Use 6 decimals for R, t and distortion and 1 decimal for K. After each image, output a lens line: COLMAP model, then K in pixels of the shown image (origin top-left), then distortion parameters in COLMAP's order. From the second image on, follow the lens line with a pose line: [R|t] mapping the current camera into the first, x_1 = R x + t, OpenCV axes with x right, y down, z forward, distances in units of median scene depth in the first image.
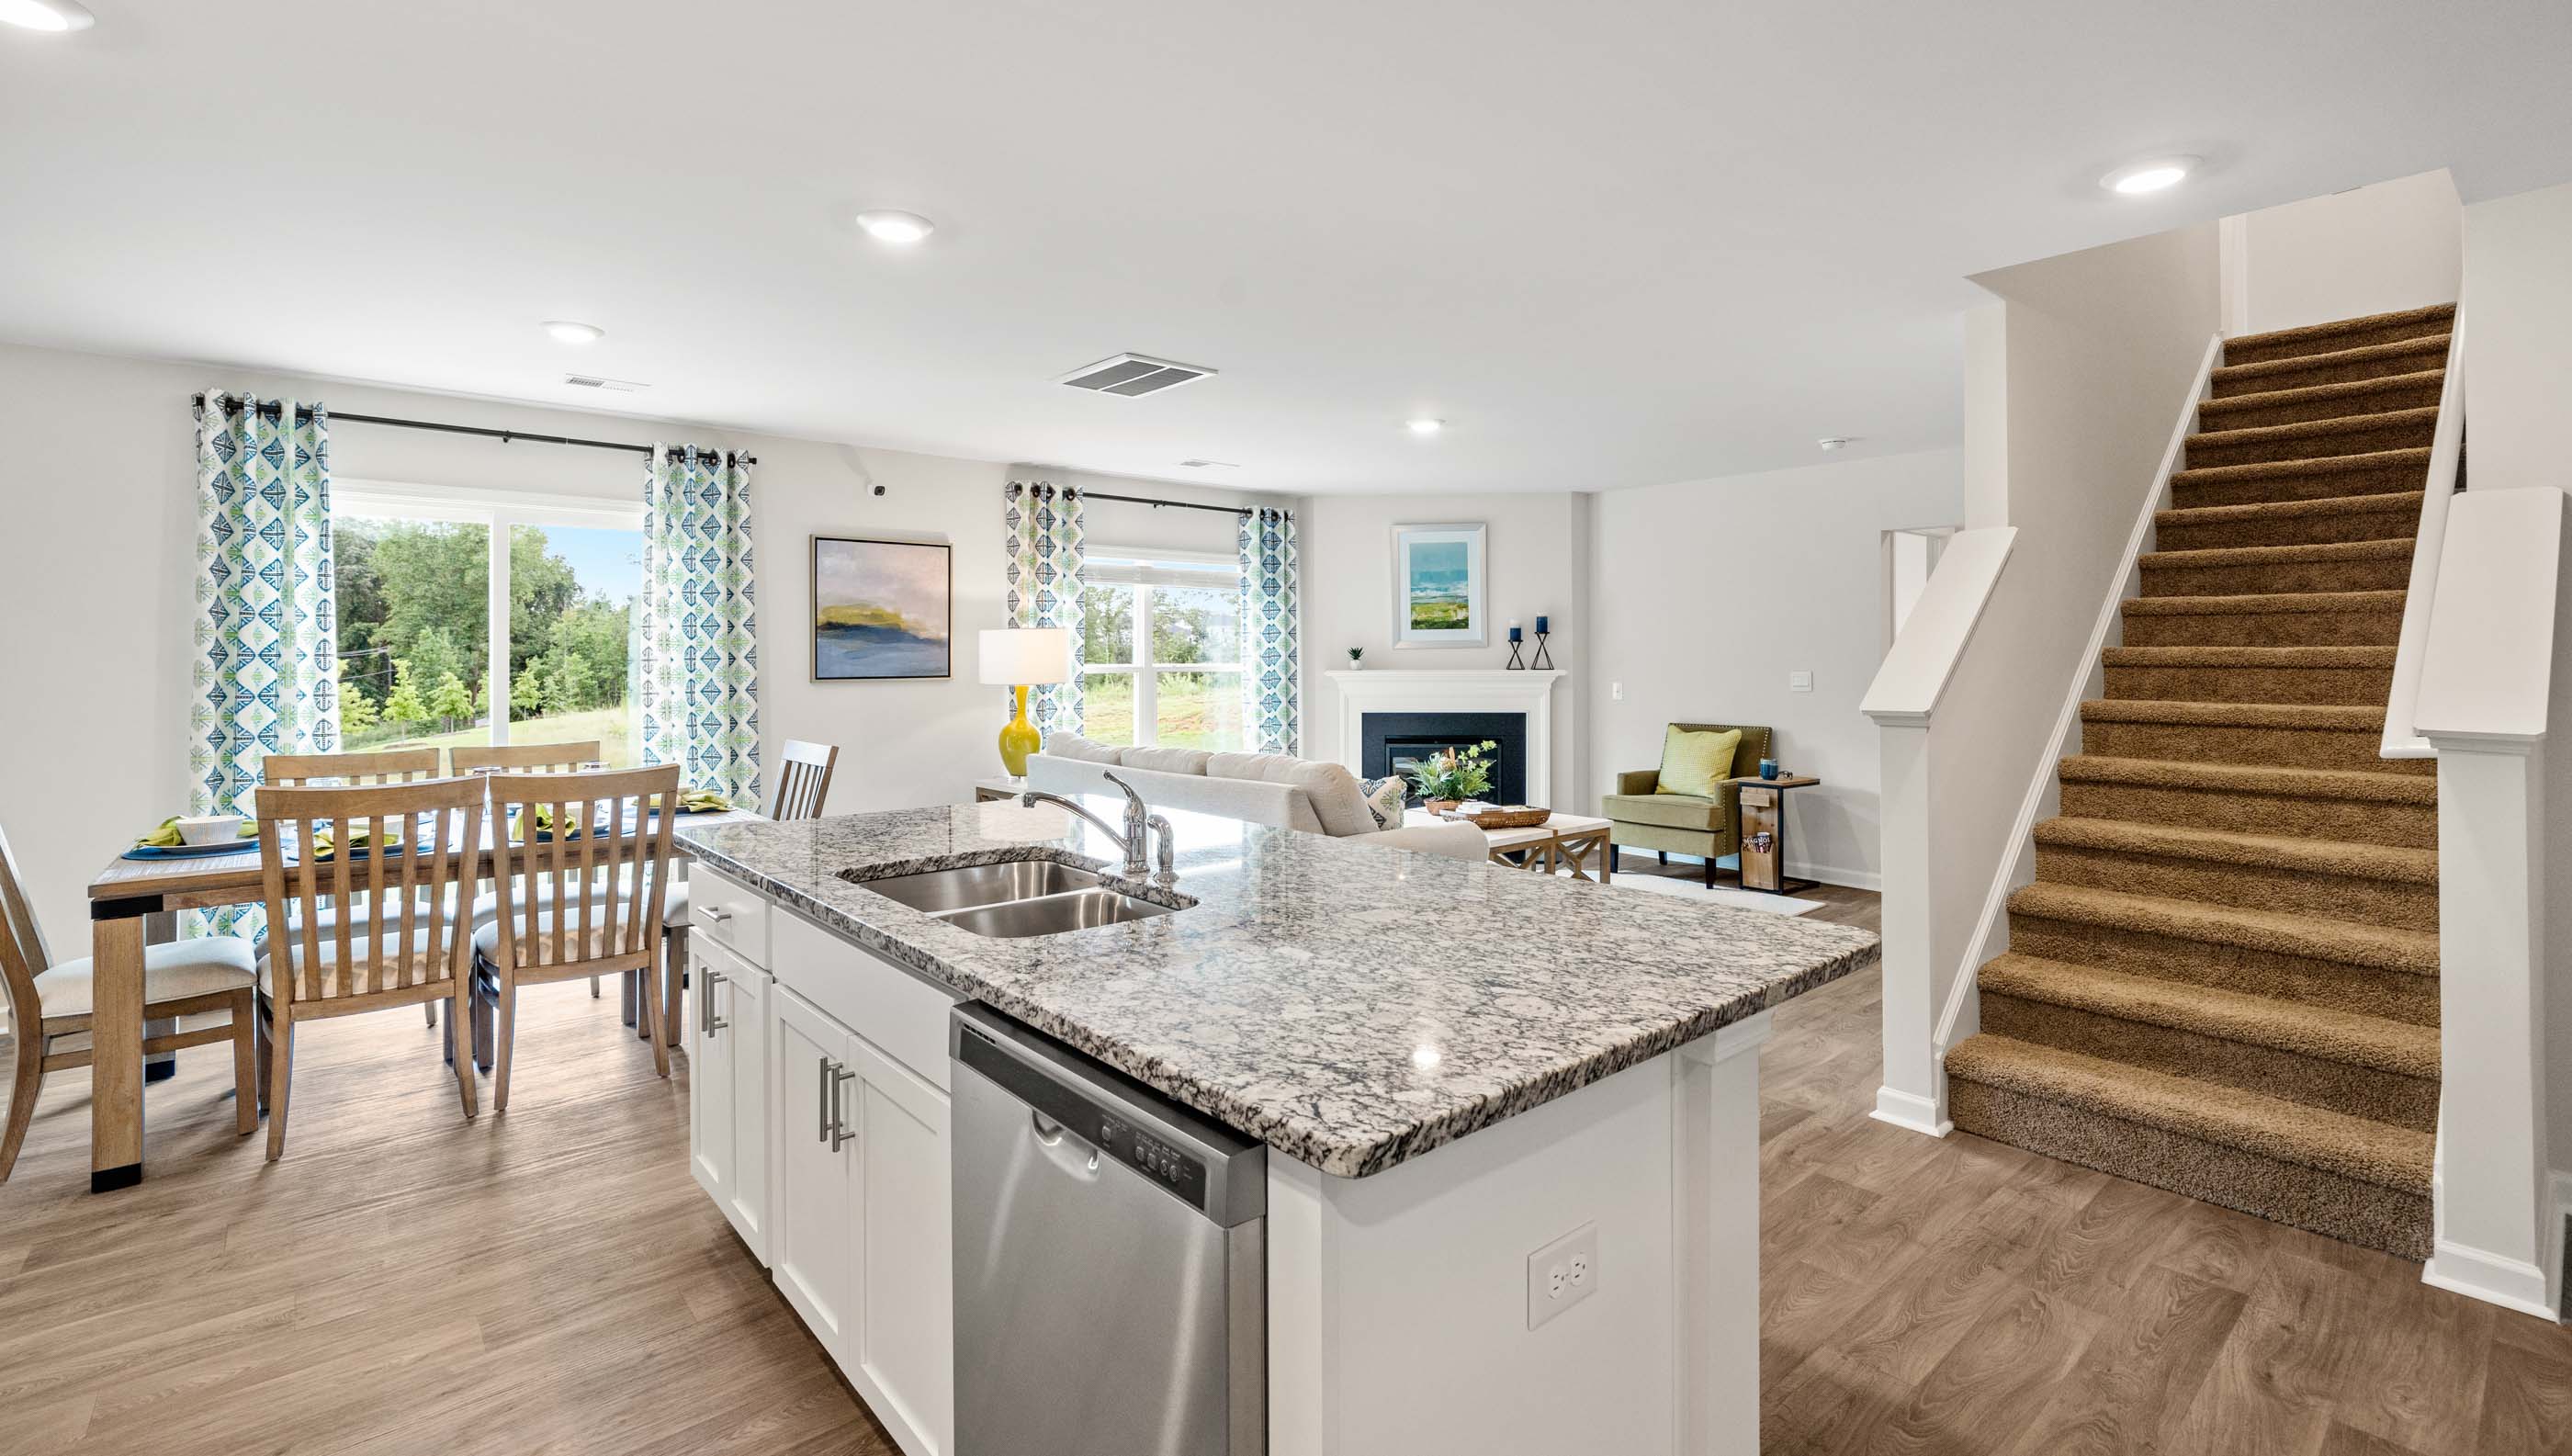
lens RADIAL K [[1133.1, 0, 1292.0], [0, 1133.1, 646.6], [0, 0, 1]] dist [-0.002208, 0.000219]
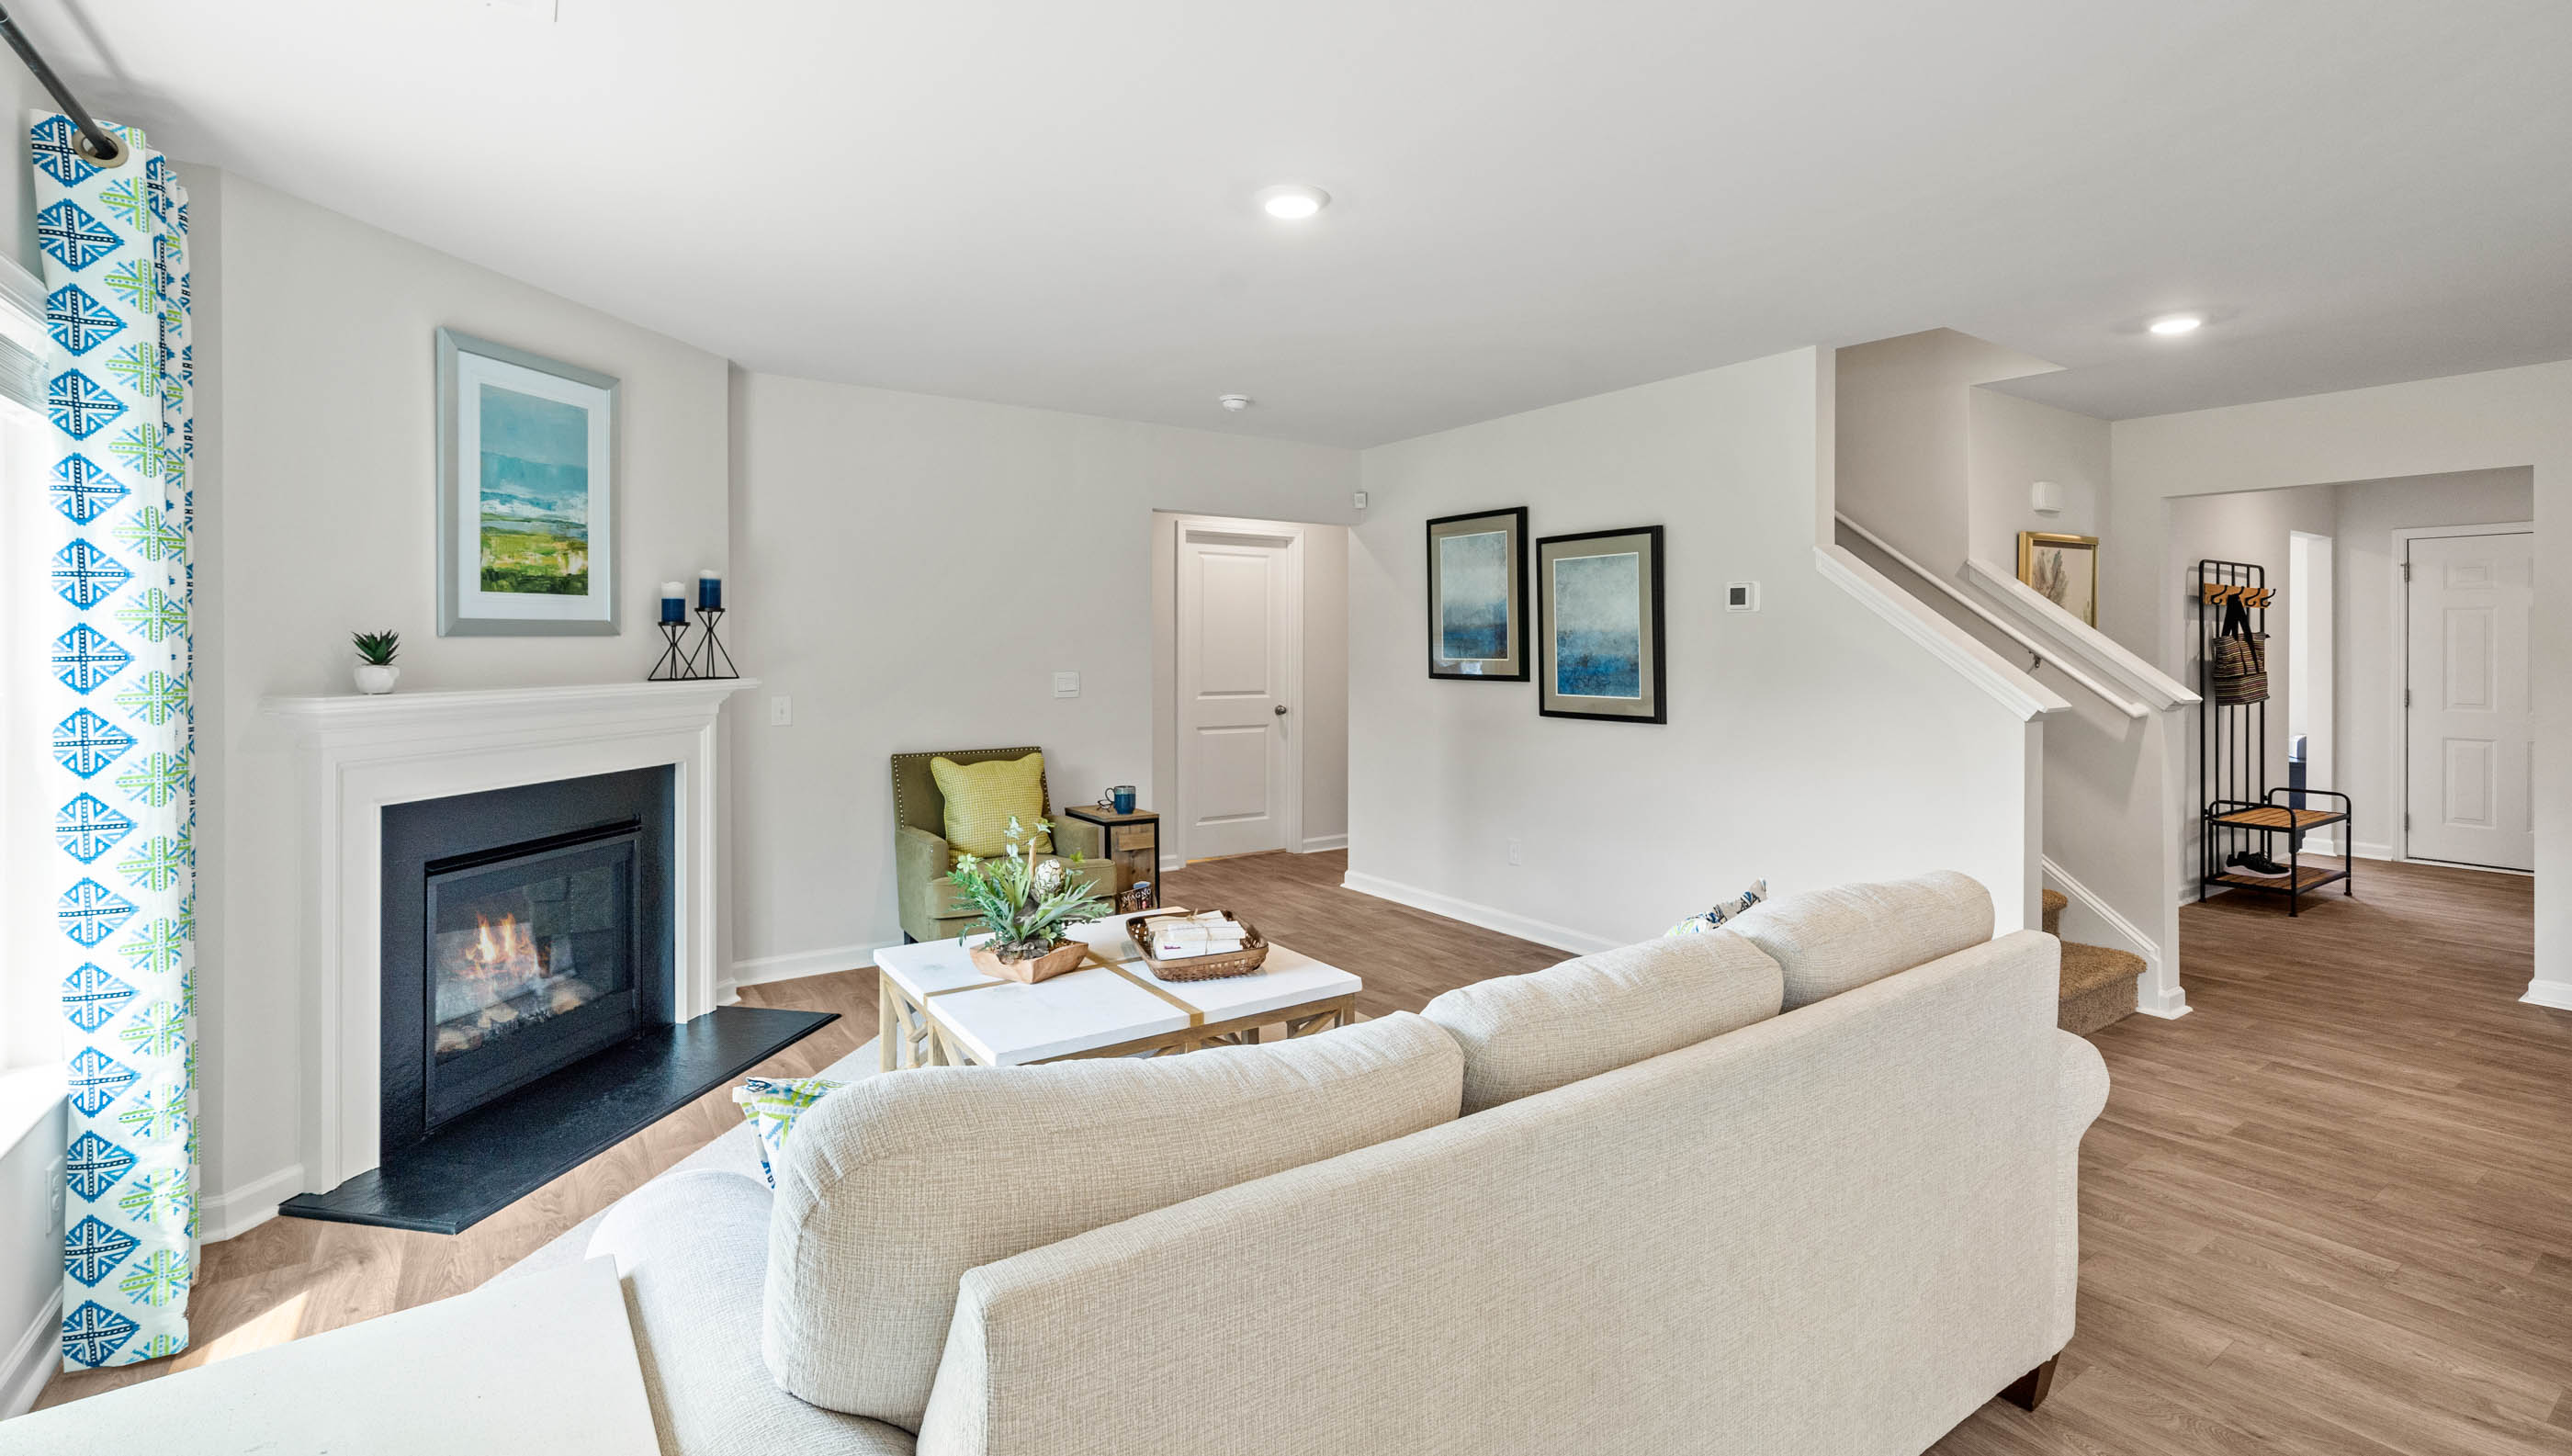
lens RADIAL K [[1133.1, 0, 1292.0], [0, 1133.1, 646.6], [0, 0, 1]] dist [-0.002208, 0.000219]
pose [[0.132312, 0.001014, 0.991208, -0.497795], [-0.010637, 0.999943, 0.000397, 0.004194], [-0.991151, -0.010596, 0.132315, 1.194018]]
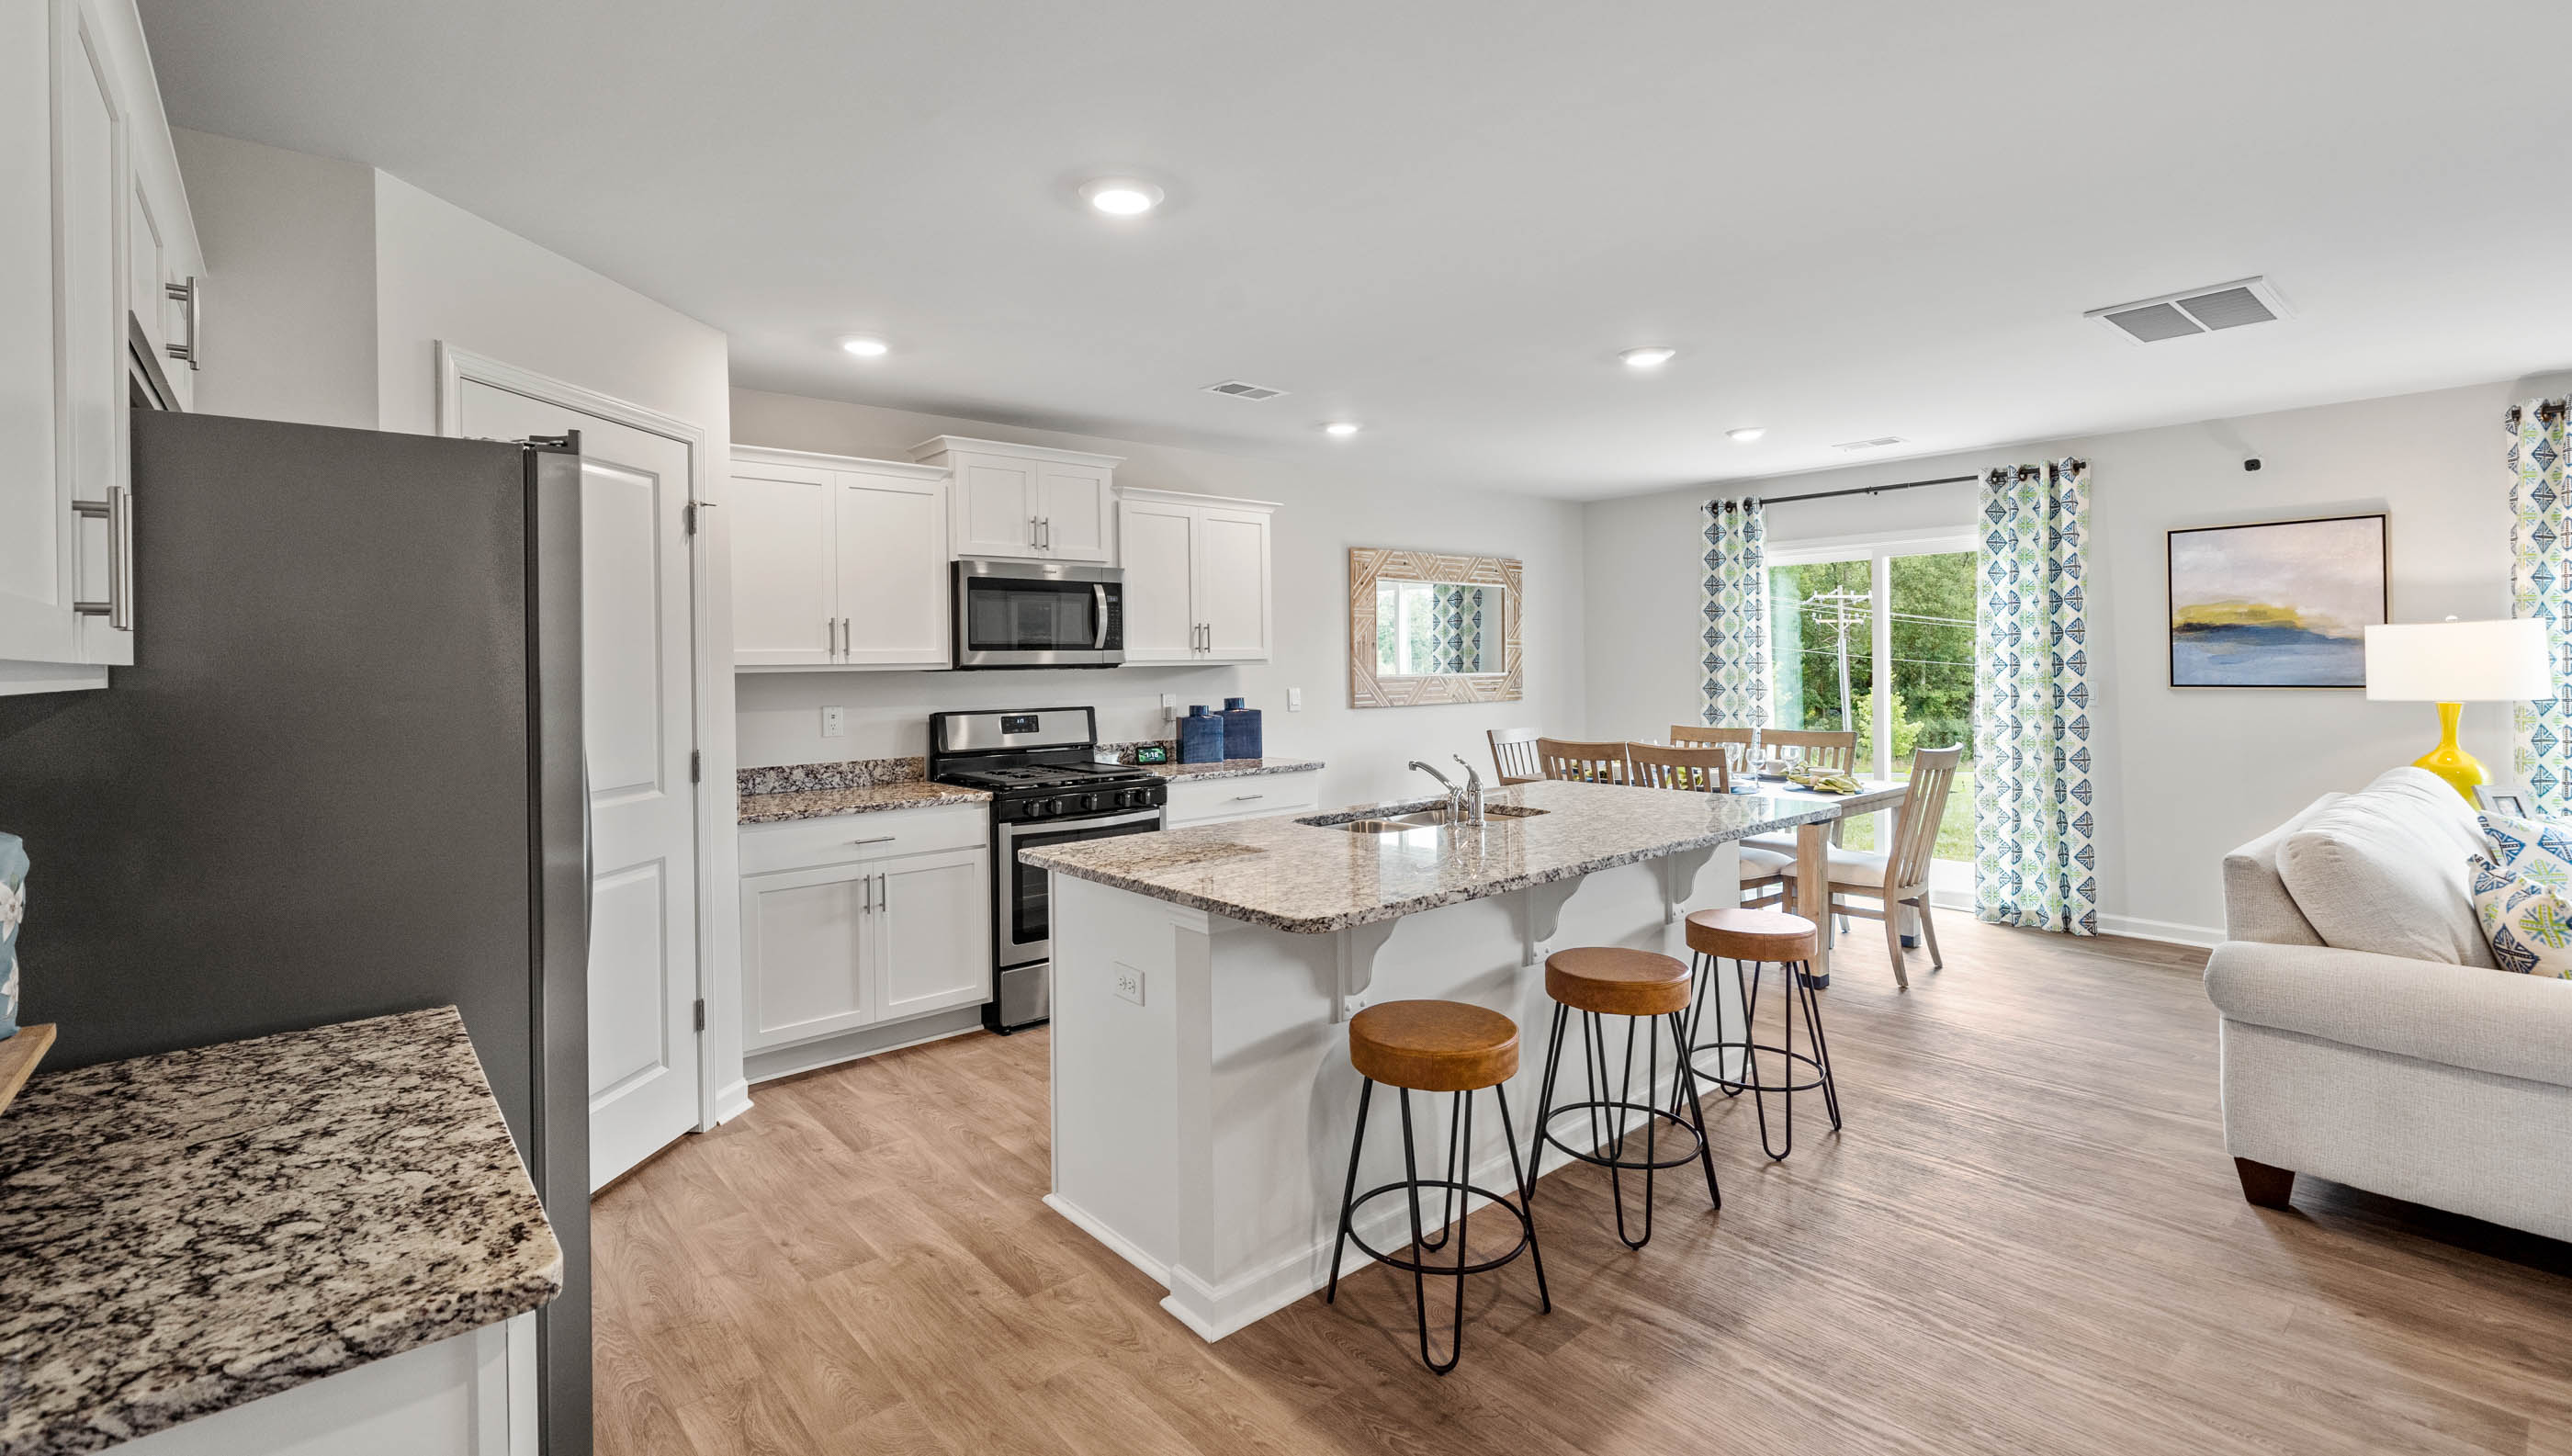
lens RADIAL K [[1106.8, 0, 1267.0], [0, 1106.8, 655.8], [0, 0, 1]] dist [-0.013167, 0.000066]
pose [[-0.027209, -0.001230, -0.999629, 0.647134], [0.020074, 0.999797, -0.001777, -0.011961], [0.999428, -0.020115, -0.027179, 0.398419]]
